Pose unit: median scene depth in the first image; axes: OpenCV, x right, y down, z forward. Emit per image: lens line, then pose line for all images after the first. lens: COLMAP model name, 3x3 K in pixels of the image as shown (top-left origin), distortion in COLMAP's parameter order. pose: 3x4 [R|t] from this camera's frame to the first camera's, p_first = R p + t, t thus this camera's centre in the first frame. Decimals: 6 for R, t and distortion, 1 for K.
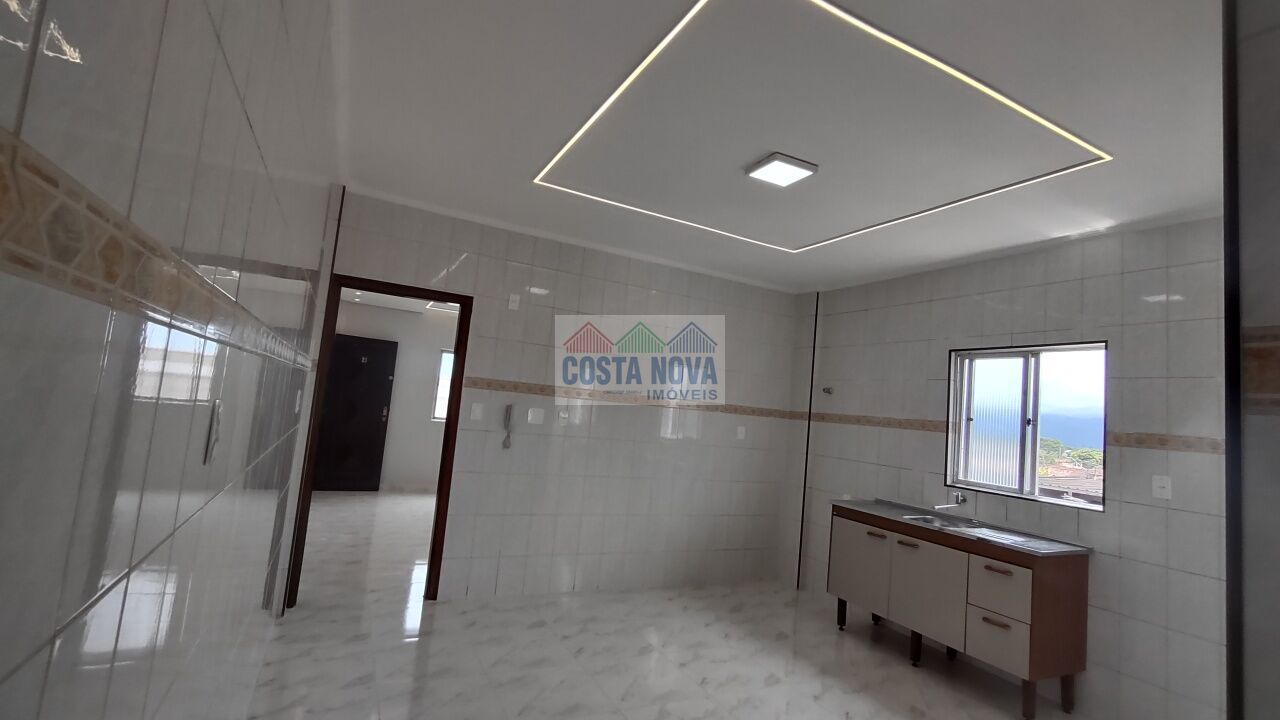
lens RADIAL K [[587.3, 0, 648.9], [0, 587.3, 351.5], [0, 0, 1]] dist [-0.006615, 0.002205]
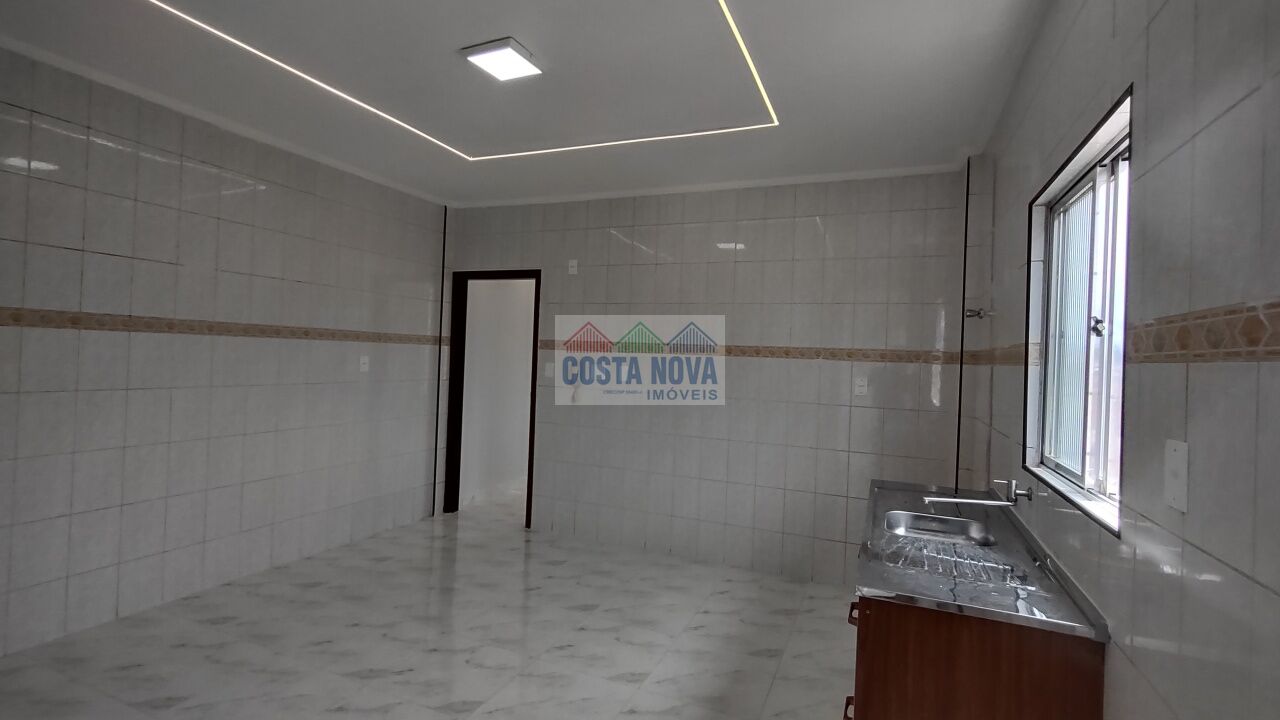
lens RADIAL K [[587.3, 0, 636.3], [0, 587.3, 355.8], [0, 0, 1]] dist [-0.006615, 0.002205]
pose [[0.629399, -0.068414, -0.774065, 0.702022], [0.093594, 0.995540, -0.011886, 0.106692], [0.771426, -0.064967, 0.632994, 0.424961]]
